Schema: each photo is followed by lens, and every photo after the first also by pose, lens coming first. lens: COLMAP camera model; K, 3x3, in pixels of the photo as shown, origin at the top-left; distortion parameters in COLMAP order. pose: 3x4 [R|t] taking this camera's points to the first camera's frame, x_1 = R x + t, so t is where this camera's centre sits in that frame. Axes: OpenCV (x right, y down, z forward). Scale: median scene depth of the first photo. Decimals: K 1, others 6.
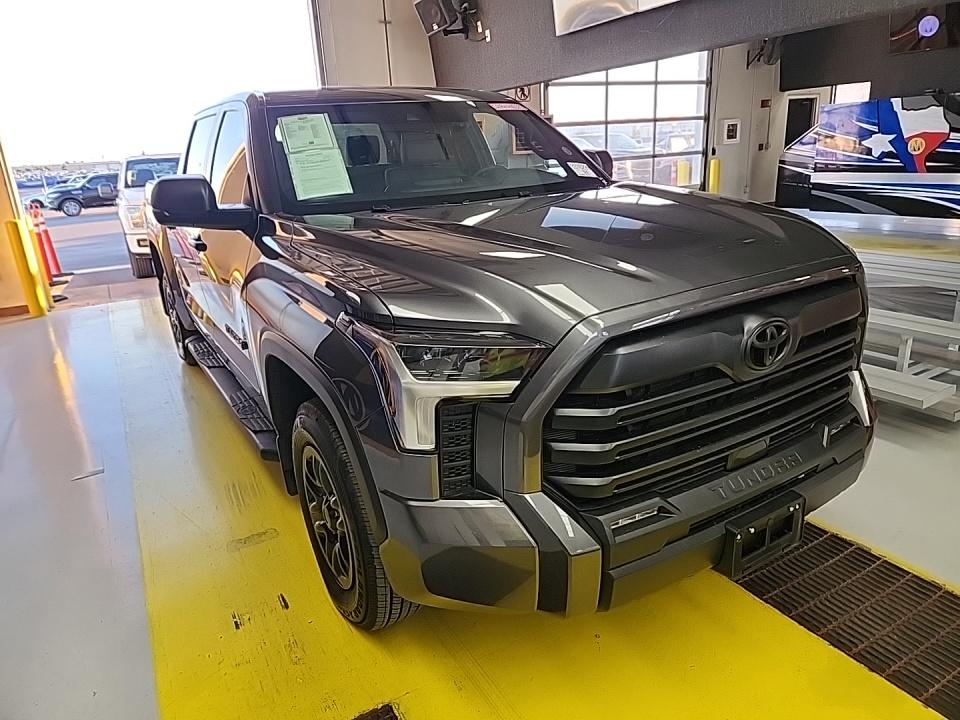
lens RADIAL K [[651.6, 0, 478.0], [0, 651.6, 361.6], [0, 0, 1]] dist [0.047761, -0.025643]
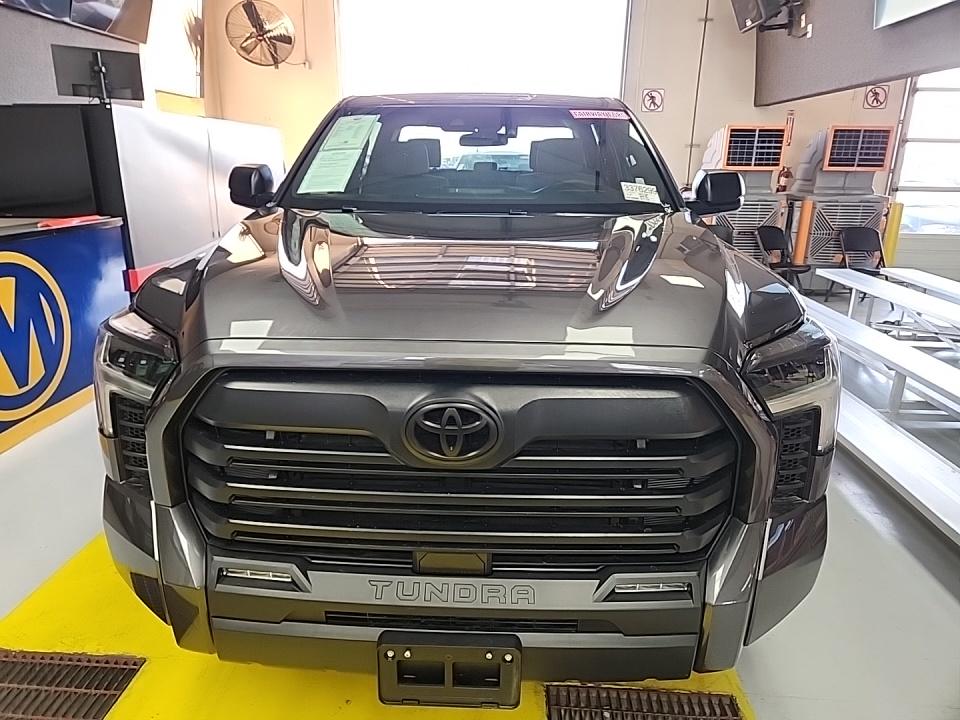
lens RADIAL K [[651.6, 0, 480.4], [0, 651.6, 354.5], [0, 0, 1]] dist [0.047761, -0.025643]
pose [[0.832746, 0.226442, -0.505230, 0.186910], [-0.231311, 0.971374, 0.054107, -0.036364], [0.503020, 0.071808, 0.861287, 0.077789]]
